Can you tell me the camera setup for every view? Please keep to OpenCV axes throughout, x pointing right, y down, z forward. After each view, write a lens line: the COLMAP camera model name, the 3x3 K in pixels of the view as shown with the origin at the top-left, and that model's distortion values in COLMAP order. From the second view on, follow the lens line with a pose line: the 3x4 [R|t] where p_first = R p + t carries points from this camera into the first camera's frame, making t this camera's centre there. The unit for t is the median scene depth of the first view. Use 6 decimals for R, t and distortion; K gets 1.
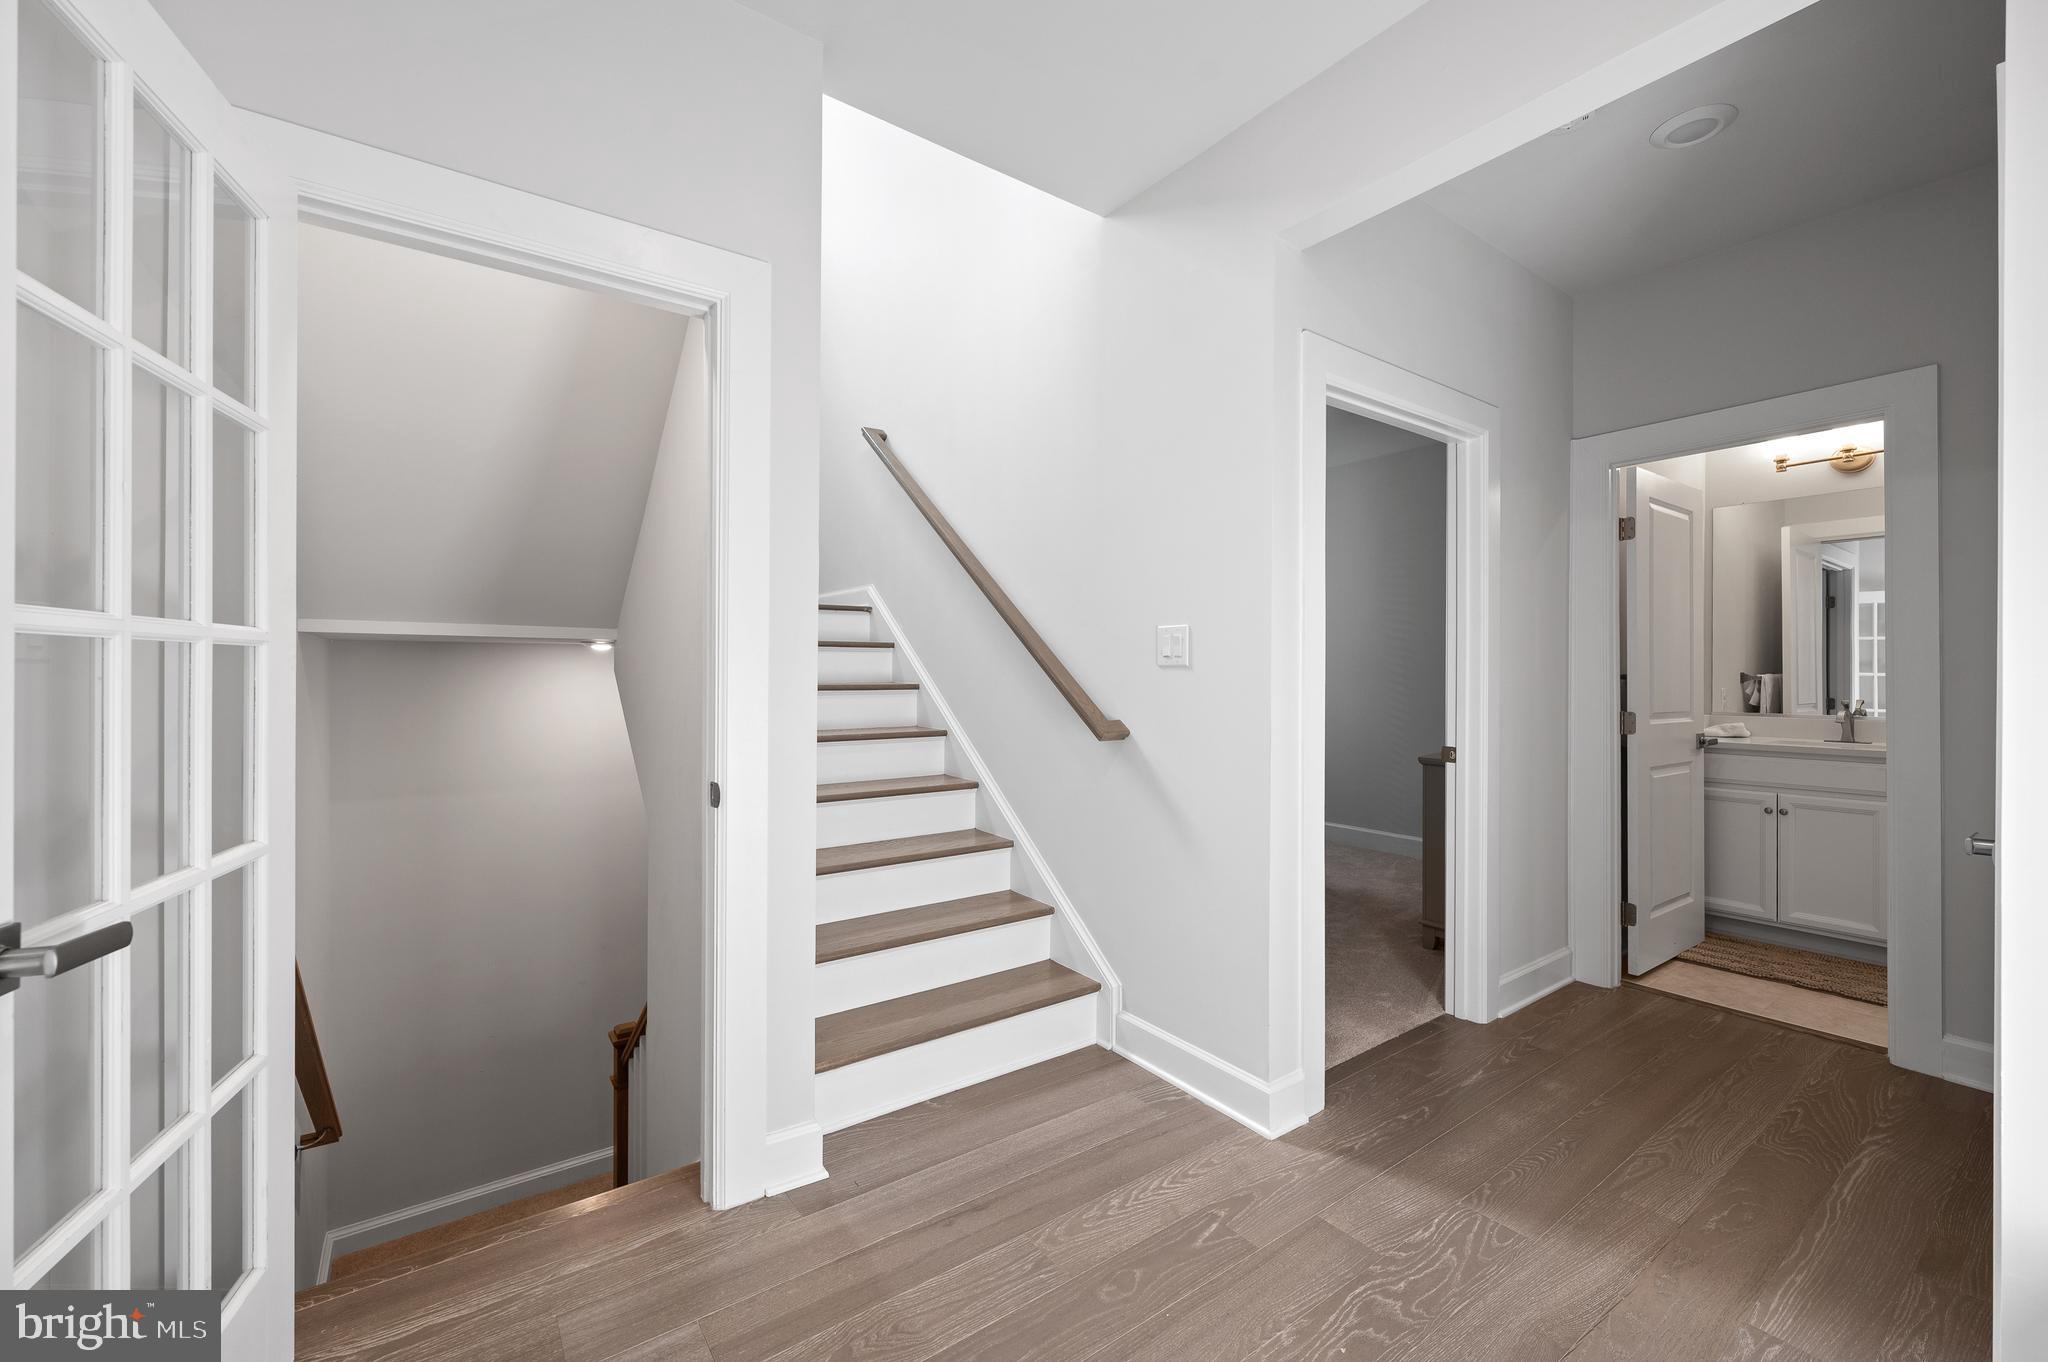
lens RADIAL K [[832.7, 0, 1014.8], [0, 832.7, 680.4], [0, 0, 1]] dist [0.001695, -0.000239]
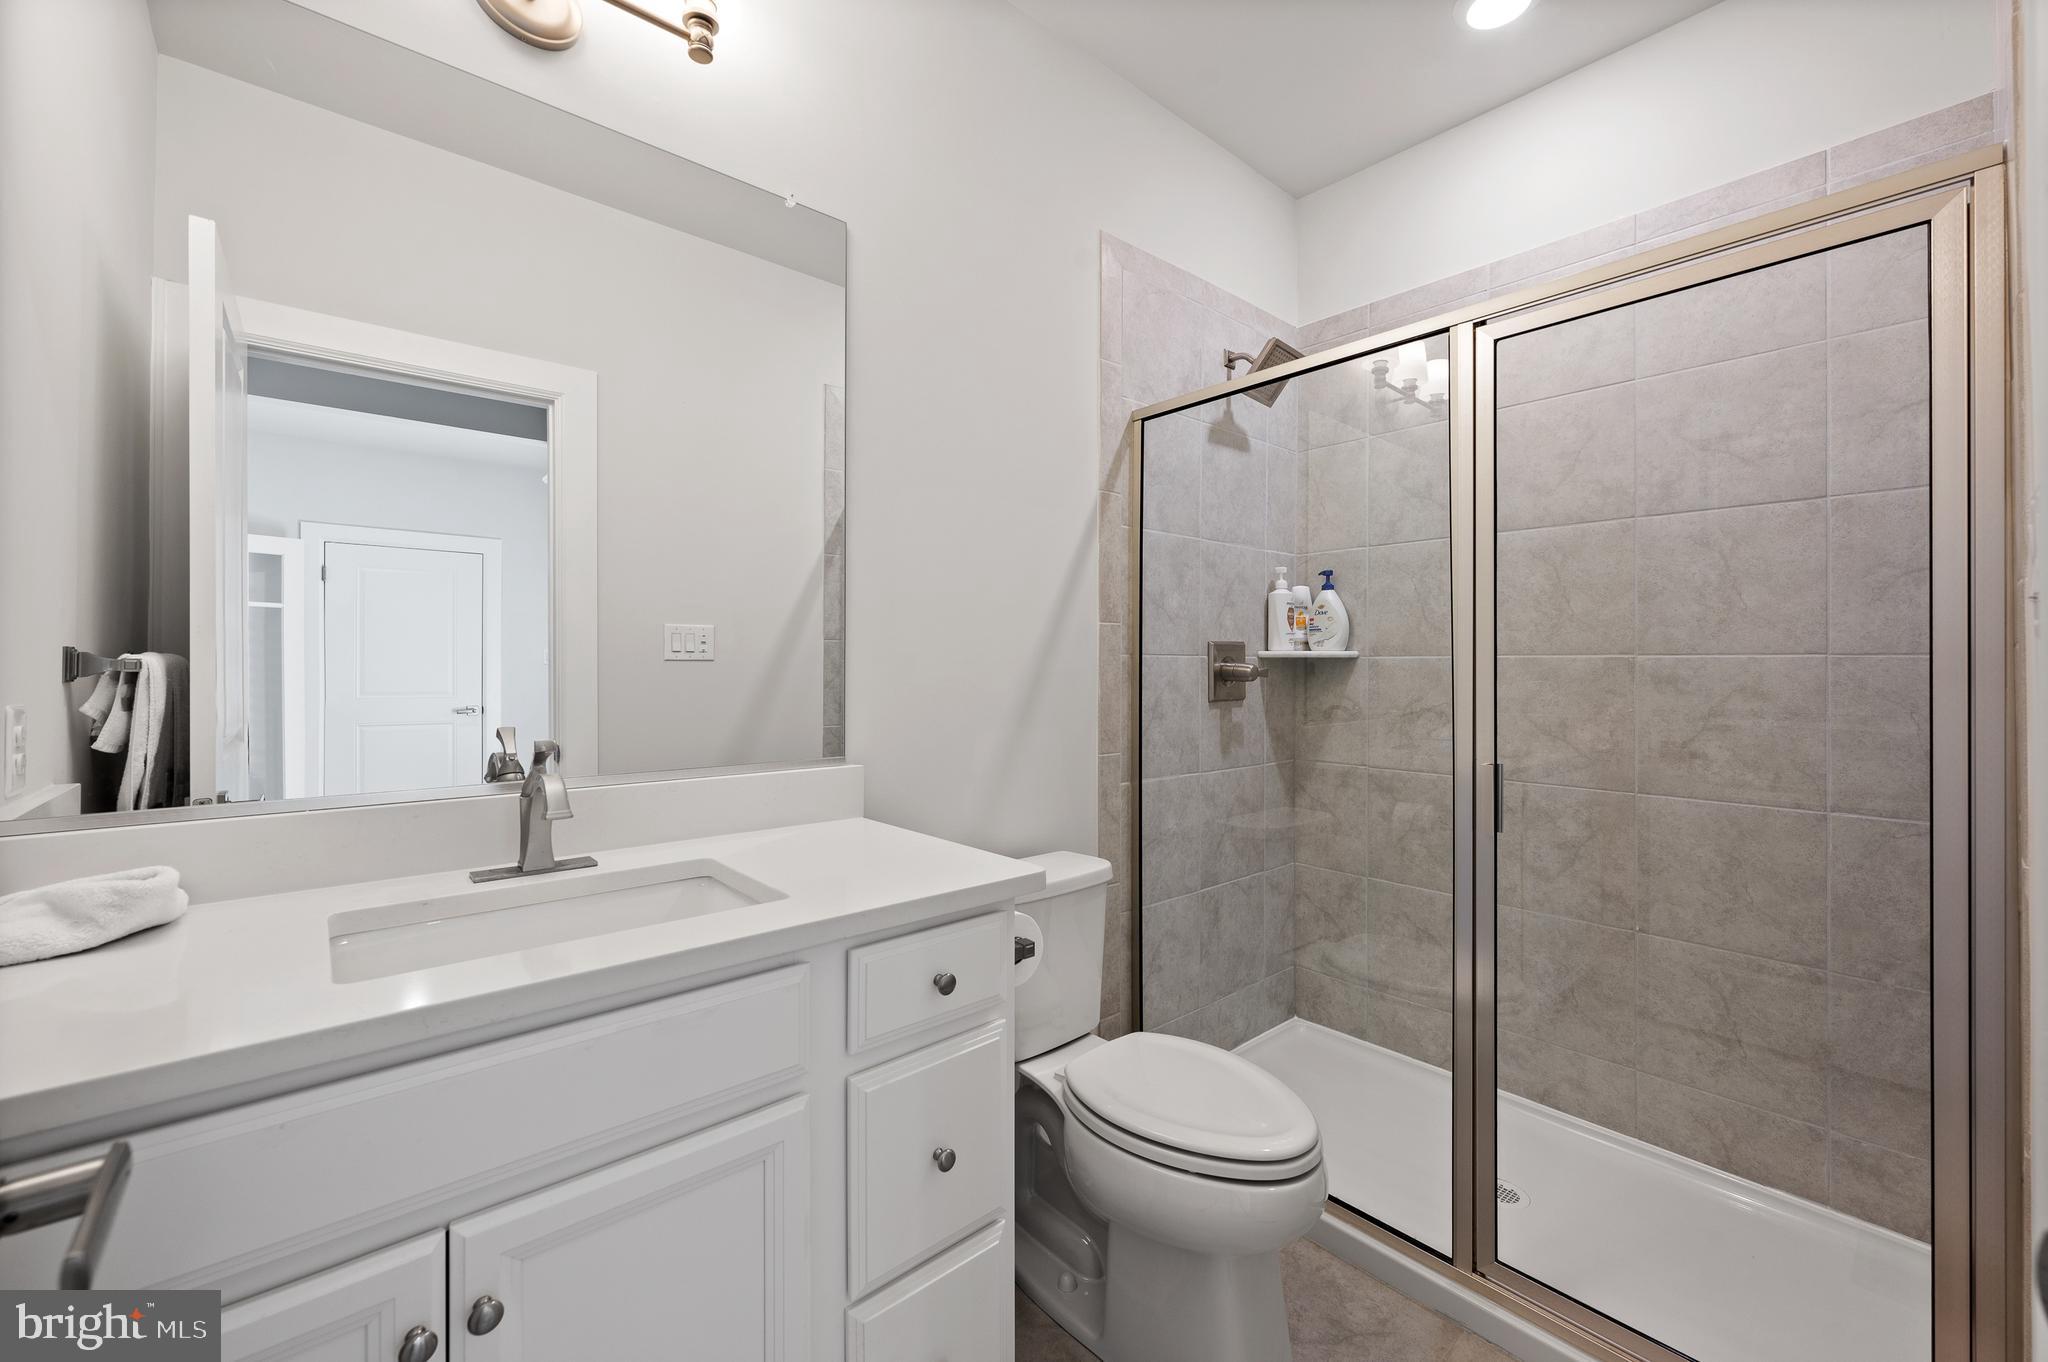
lens RADIAL K [[832.7, 0, 1019.9], [0, 832.7, 662.8], [0, 0, 1]] dist [0.001695, -0.000239]
pose [[-0.085053, -0.001149, 0.996376, 0.702951], [0.005374, 0.999984, 0.001612, -0.002930], [-0.996362, 0.005492, -0.085046, 0.881059]]
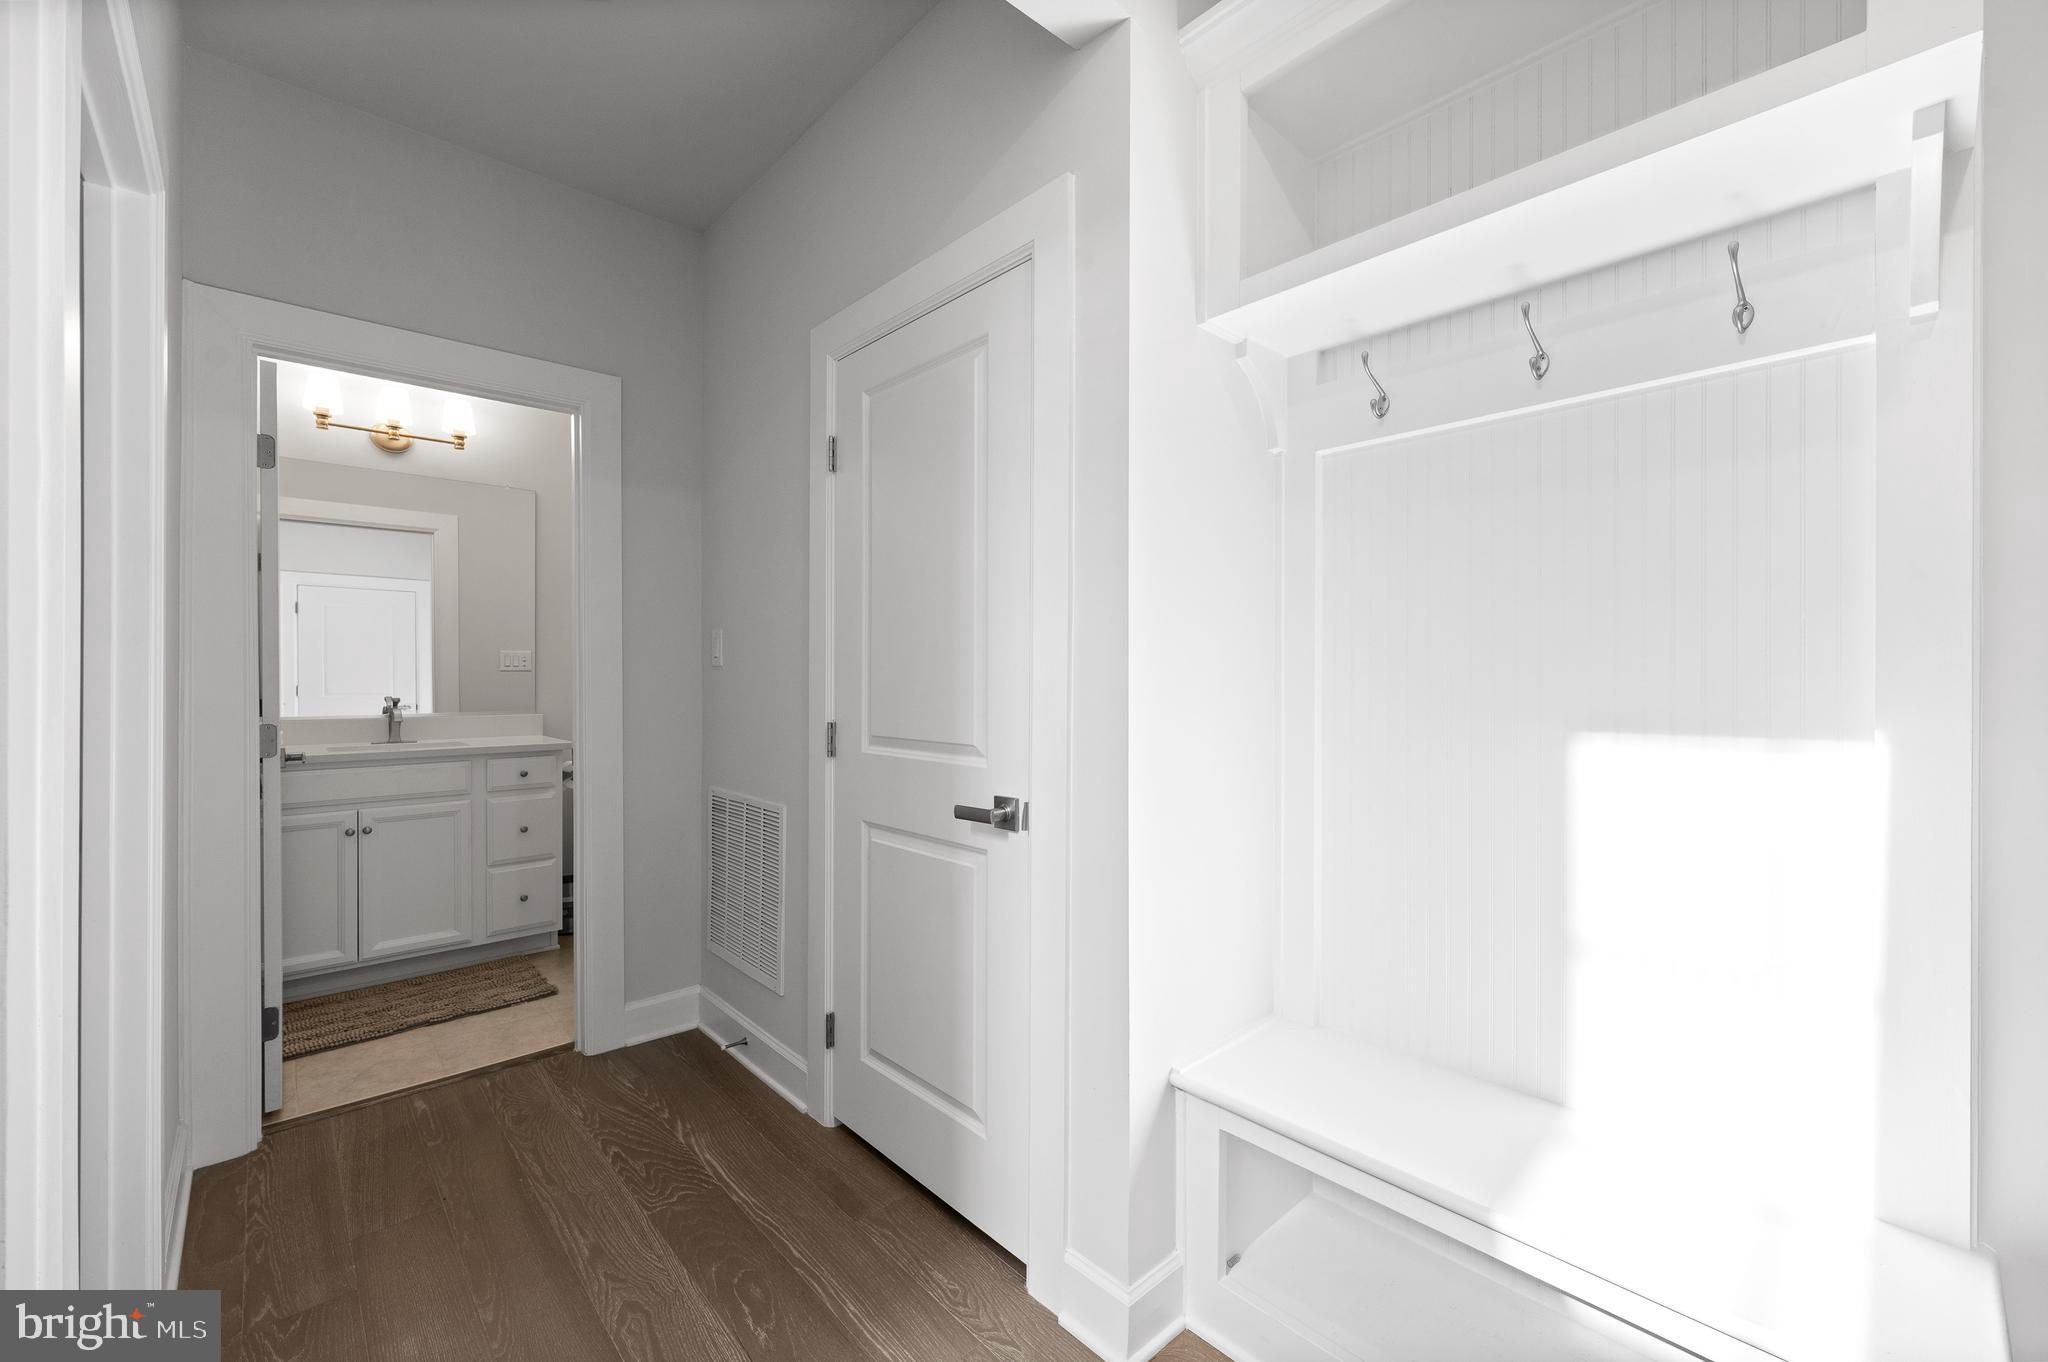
lens RADIAL K [[832.7, 0, 1022.9], [0, 832.7, 675.1], [0, 0, 1]] dist [0.001695, -0.000239]
pose [[-0.128235, -0.004877, 0.991732, -0.008387], [0.005884, 0.999967, 0.005679, -0.001908], [-0.991726, 0.006564, -0.128202, 0.441278]]
